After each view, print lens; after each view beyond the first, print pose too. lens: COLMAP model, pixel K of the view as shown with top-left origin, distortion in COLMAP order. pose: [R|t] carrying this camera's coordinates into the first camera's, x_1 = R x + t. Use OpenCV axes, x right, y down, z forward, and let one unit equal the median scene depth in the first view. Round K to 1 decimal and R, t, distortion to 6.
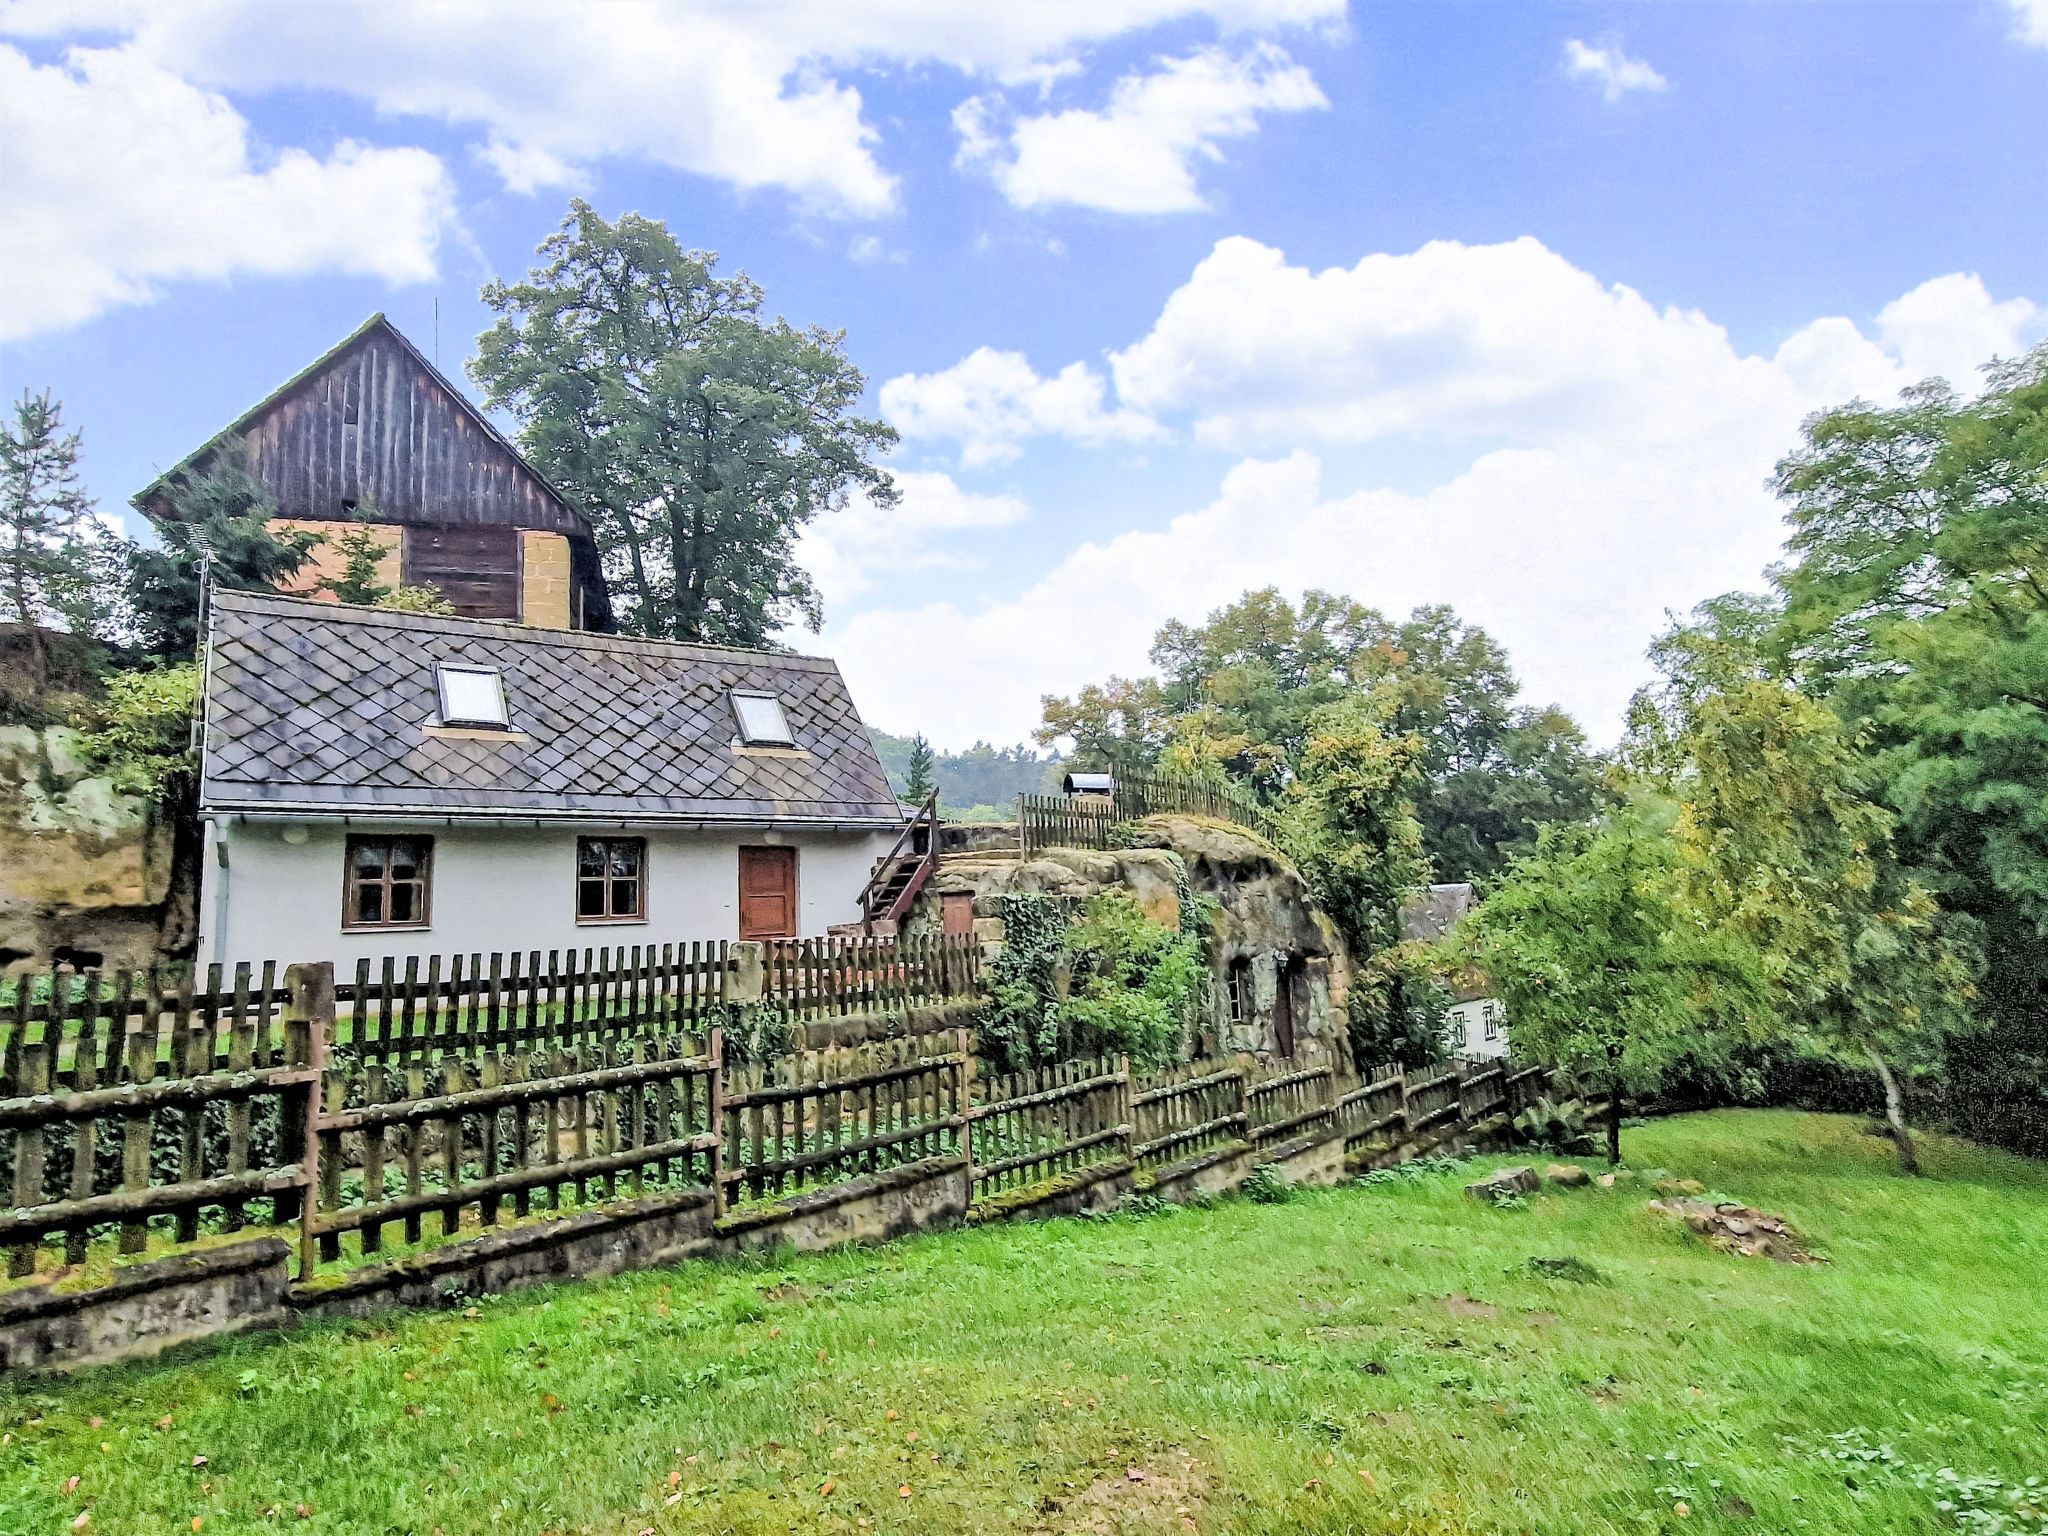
lens RADIAL K [[1153.4, 0, 1024.0], [0, 1153.4, 768.0], [0, 0, 1]] dist [-0.001883, -0.000661]
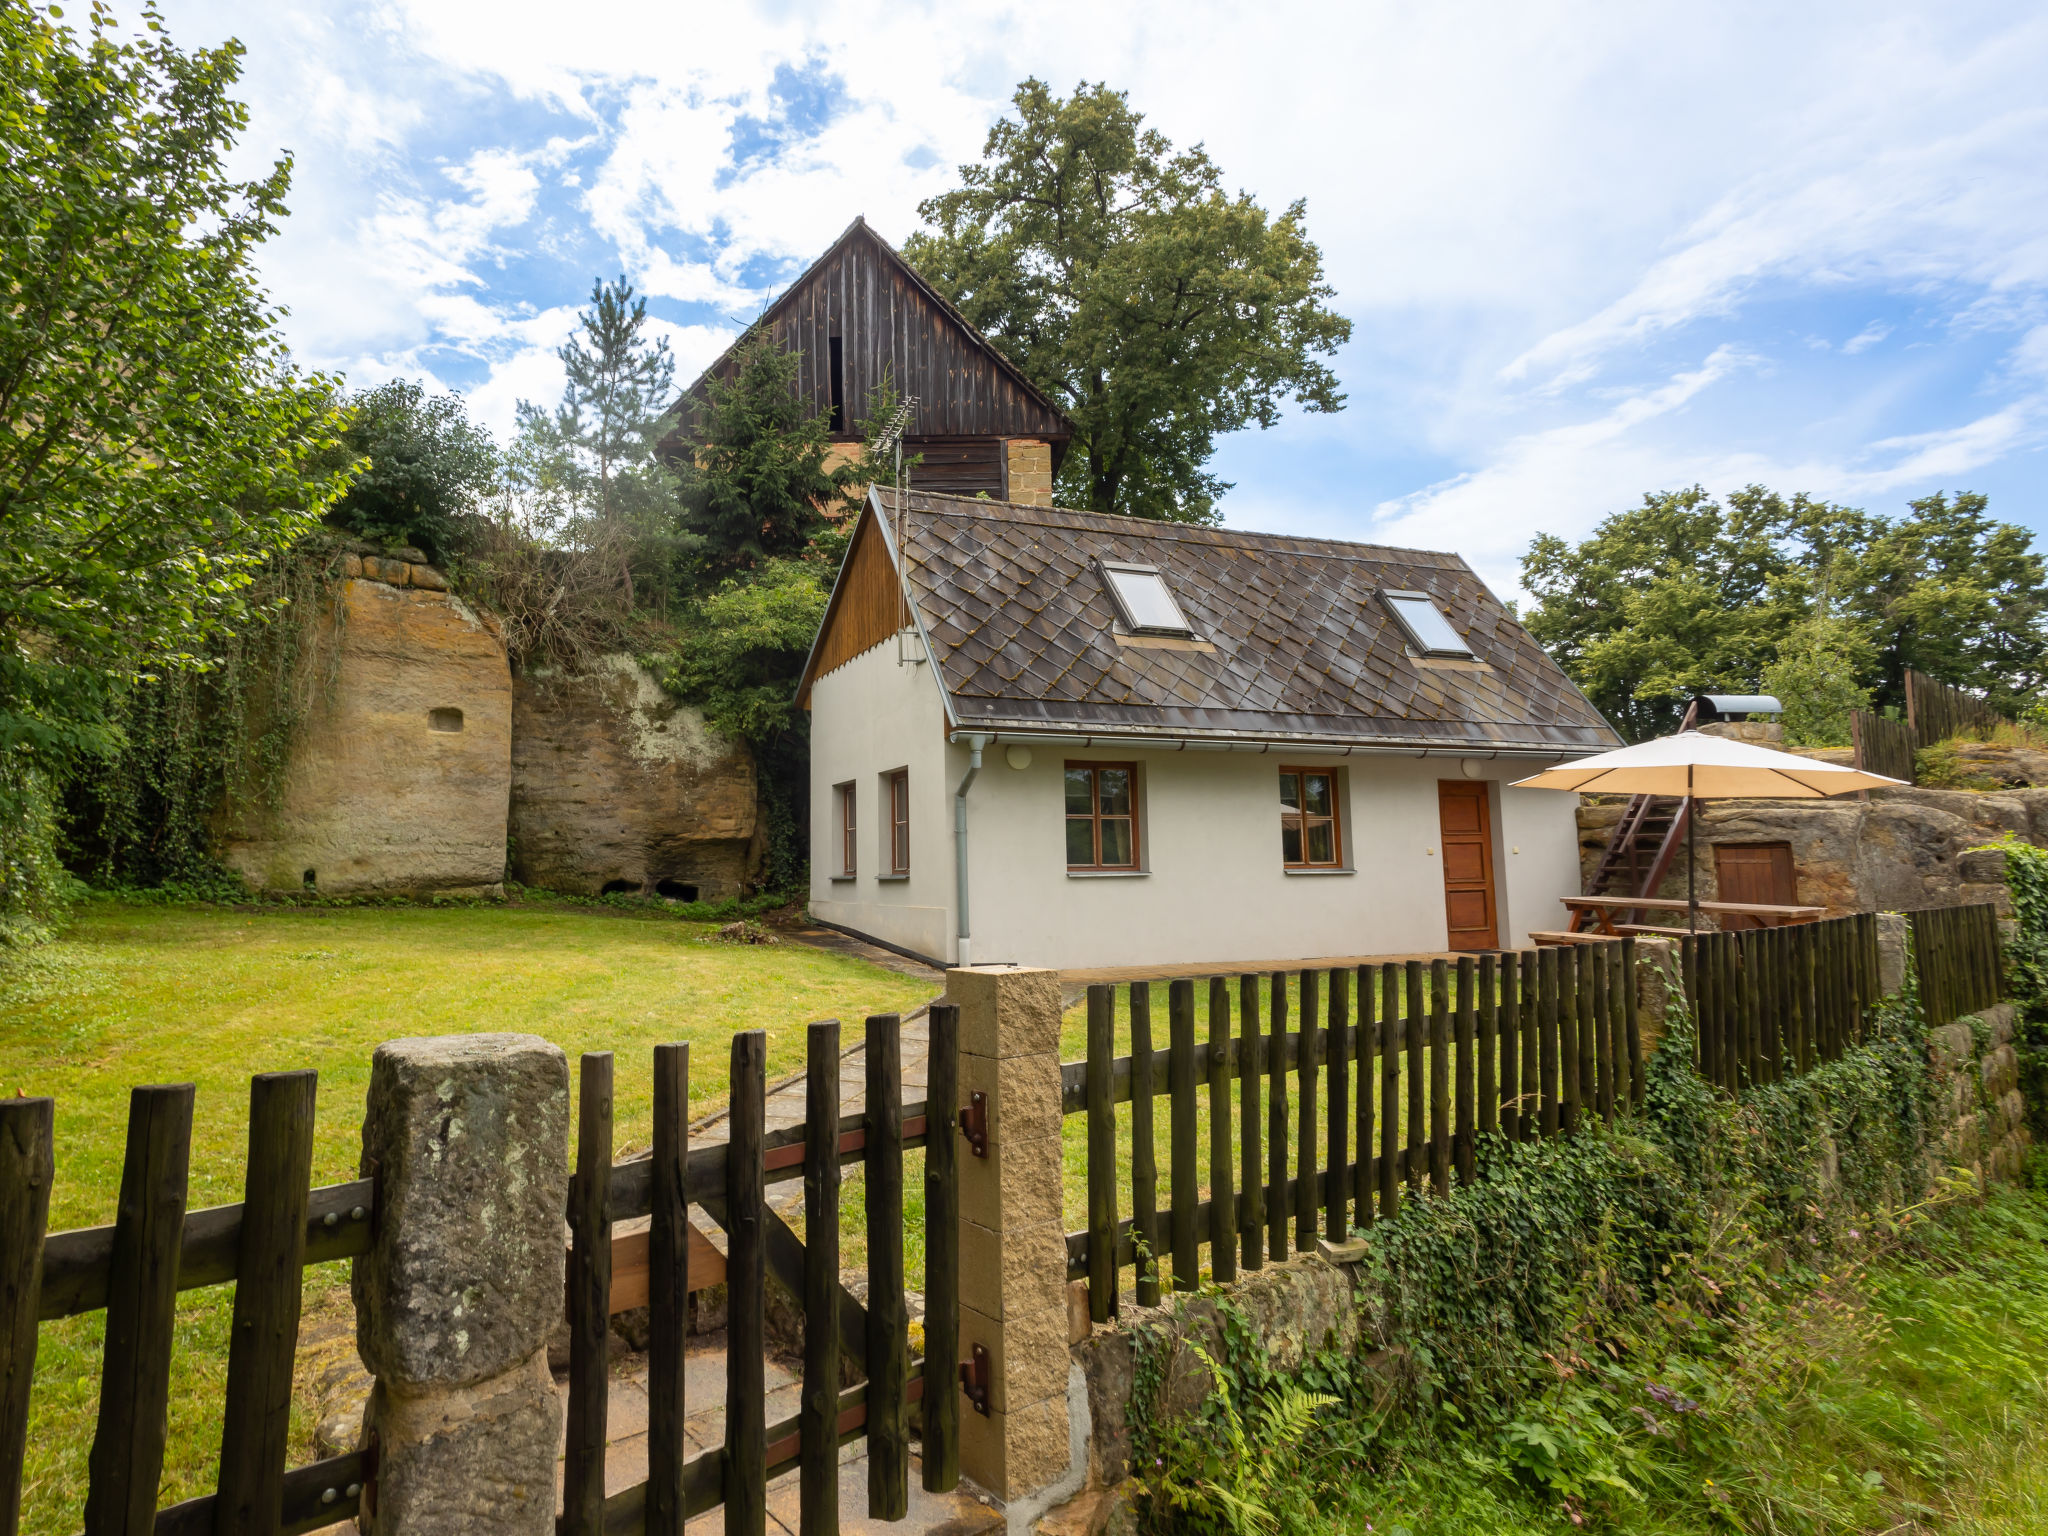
lens RADIAL K [[1117.5, 0, 893.2], [0, 1117.5, 769.1], [0, 0, 1]] dist [0.010387, 0.001944]
pose [[0.963171, 0.005010, -0.268842, -0.404248], [0.008270, 0.998802, 0.048240, 0.019176], [0.268761, -0.048687, 0.961975, 0.146089]]
